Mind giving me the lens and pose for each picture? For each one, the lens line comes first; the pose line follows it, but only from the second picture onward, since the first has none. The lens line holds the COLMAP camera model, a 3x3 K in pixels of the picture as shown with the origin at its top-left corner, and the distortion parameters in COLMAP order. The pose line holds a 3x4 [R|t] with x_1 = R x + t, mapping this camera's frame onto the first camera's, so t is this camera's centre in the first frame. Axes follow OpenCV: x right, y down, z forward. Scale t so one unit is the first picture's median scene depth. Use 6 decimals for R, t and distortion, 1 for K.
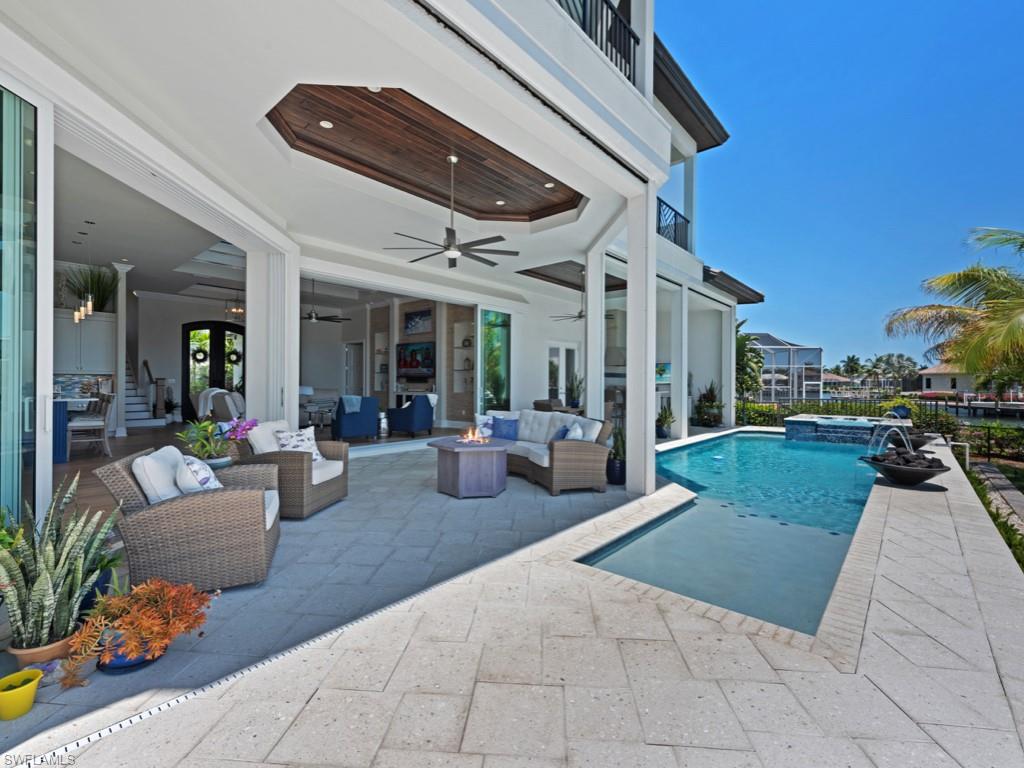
lens RADIAL K [[457.4, 0, 512.0], [0, 457.4, 384.0], [0, 0, 1]] dist [-0.003640, -0.000722]
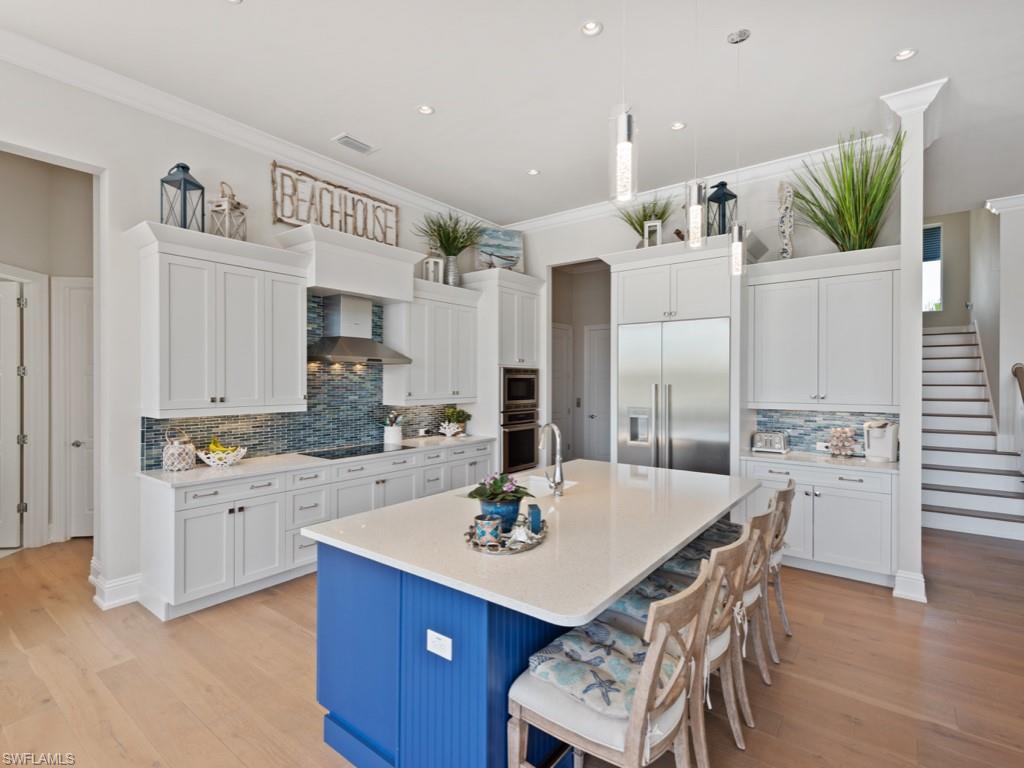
lens RADIAL K [[501.9, 0, 507.9], [0, 501.9, 382.4], [0, 0, 1]] dist [0.007522, -0.001048]
pose [[0.057632, -0.000944, -0.998337, -0.496364], [-0.002388, 0.999997, -0.001084, -0.045377], [0.998335, 0.002446, 0.057630, 0.677444]]
